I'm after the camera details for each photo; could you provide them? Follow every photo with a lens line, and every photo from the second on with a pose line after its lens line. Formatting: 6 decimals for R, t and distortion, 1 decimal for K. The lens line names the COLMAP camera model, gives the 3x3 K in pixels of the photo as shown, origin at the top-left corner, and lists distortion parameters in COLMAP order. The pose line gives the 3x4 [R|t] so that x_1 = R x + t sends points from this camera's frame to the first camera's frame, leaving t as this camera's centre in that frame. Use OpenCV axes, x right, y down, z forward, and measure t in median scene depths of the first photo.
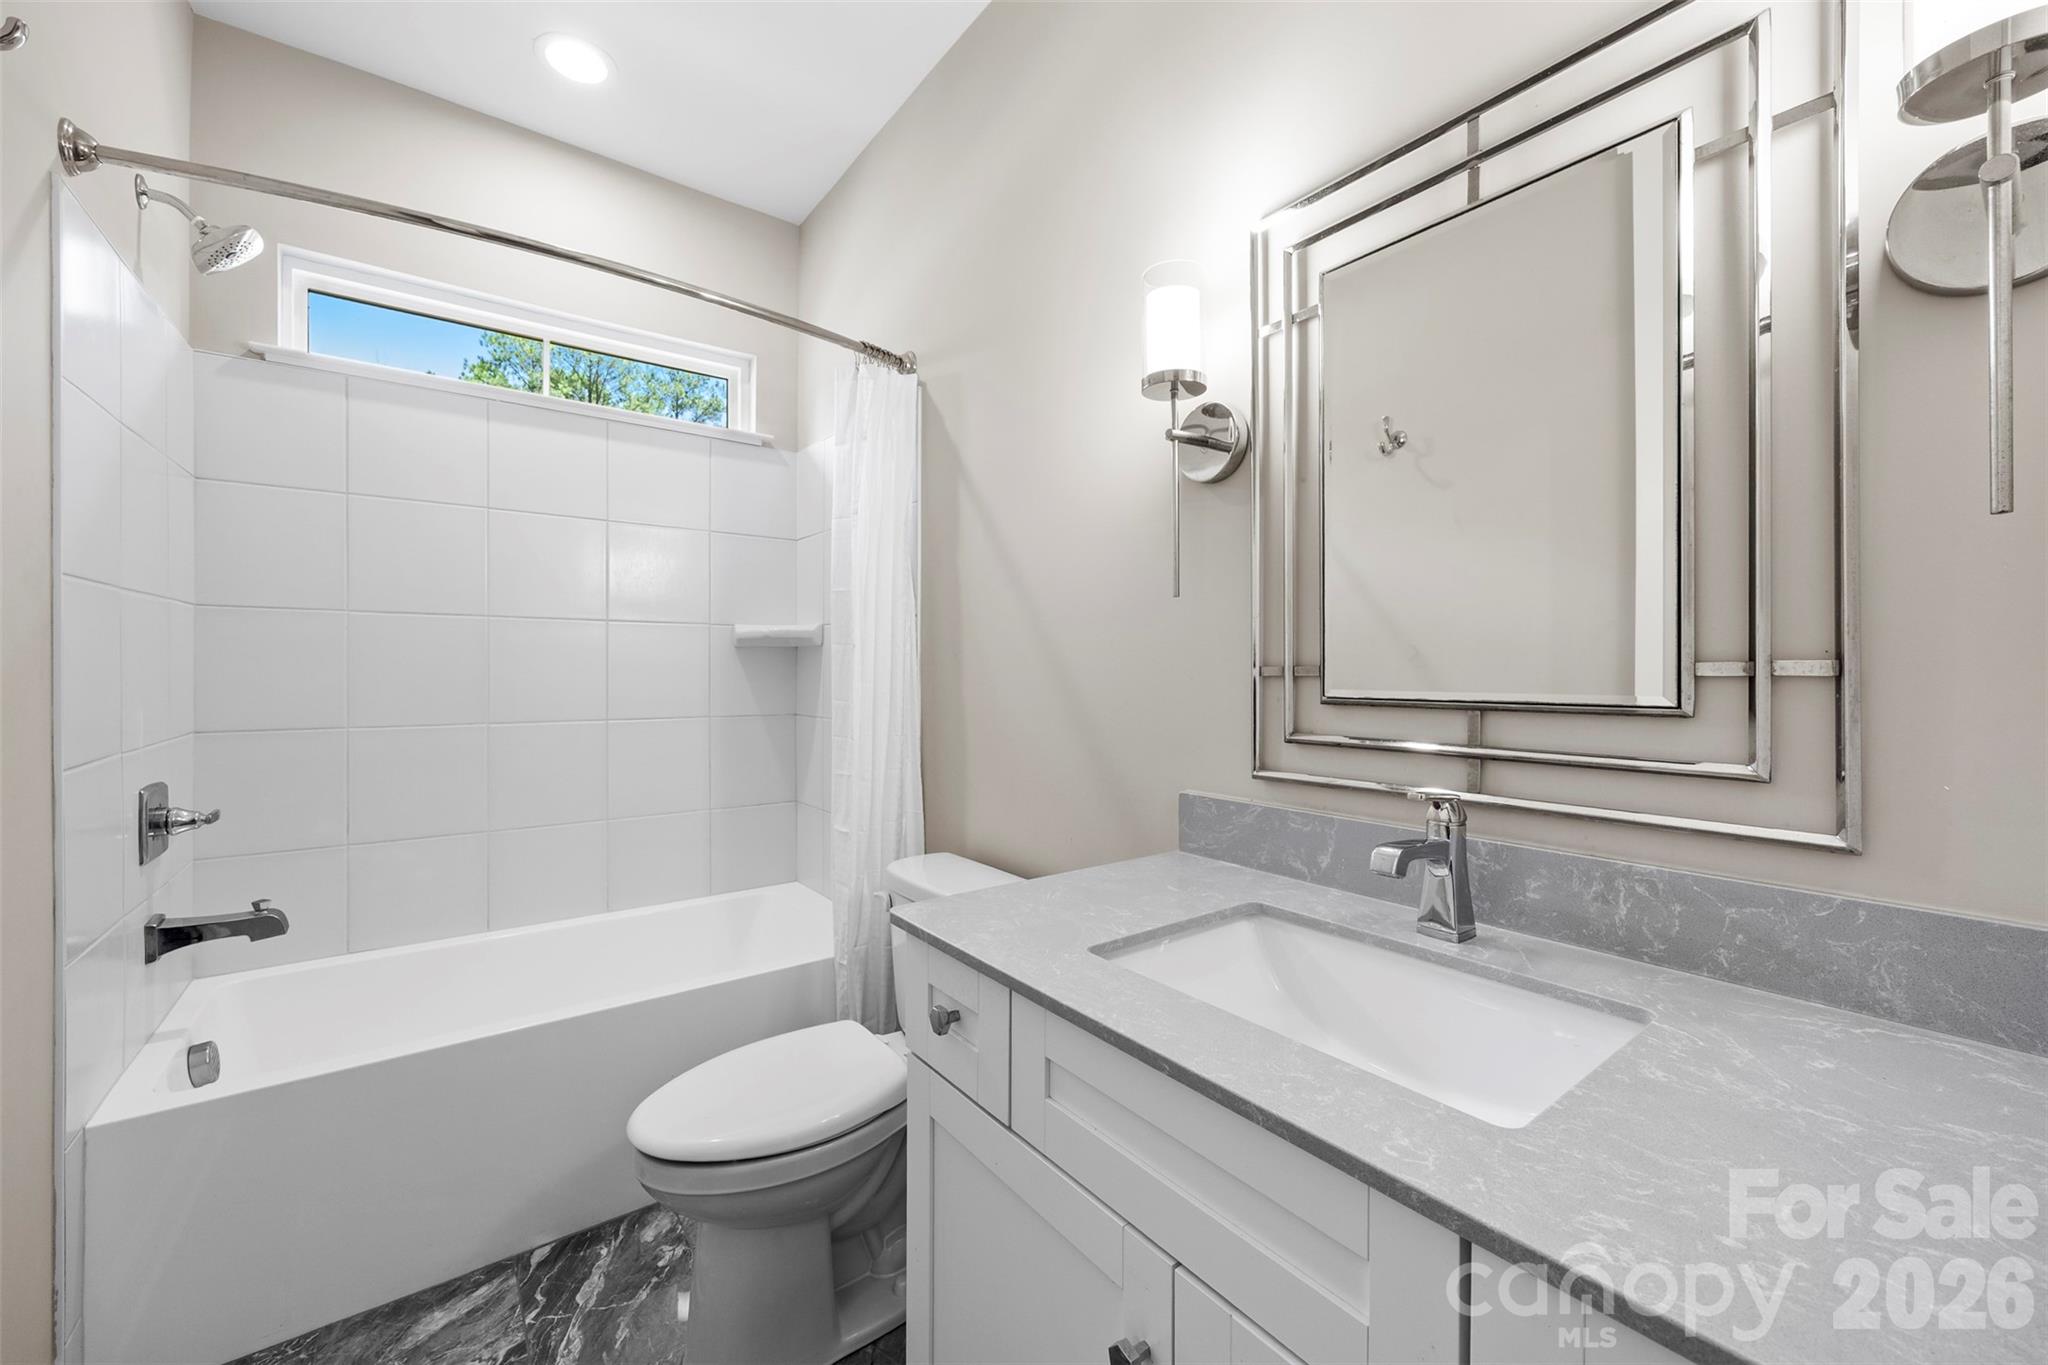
lens RADIAL K [[799.2, 0, 1019.5], [0, 799.2, 667.4], [0, 0, 1]] dist [-0.000576, 0.000085]
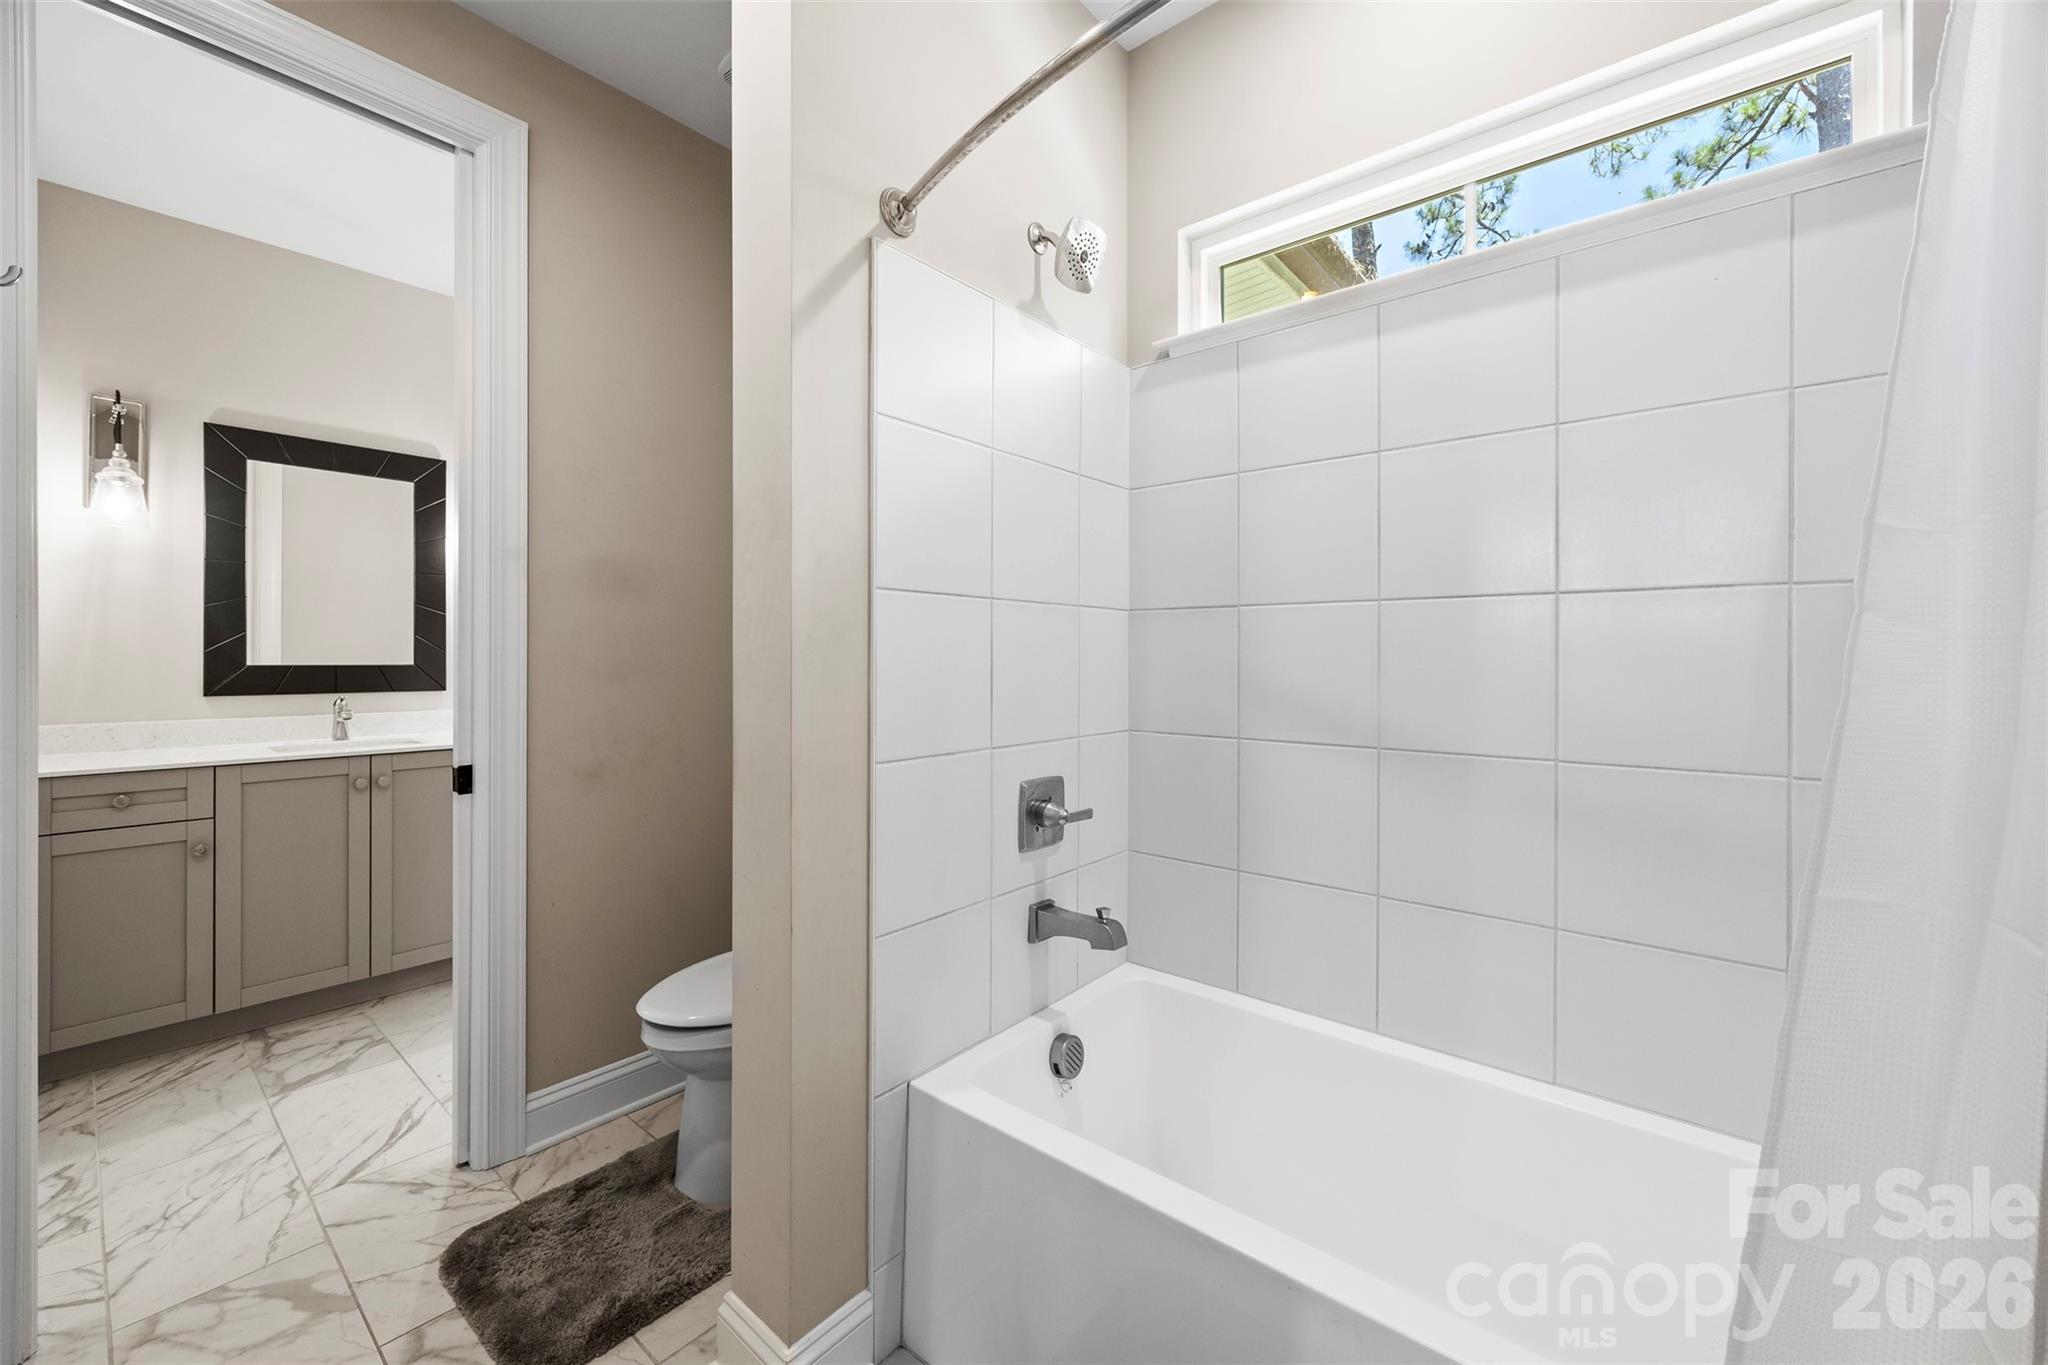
lens RADIAL K [[799.2, 0, 1019.5], [0, 799.2, 667.4], [0, 0, 1]] dist [-0.000576, 0.000085]
pose [[0.258998, 0.001844, -0.965876, -0.047395], [0.001799, 0.999996, 0.002391, -0.005843], [0.965876, -0.002357, 0.258993, 0.677988]]
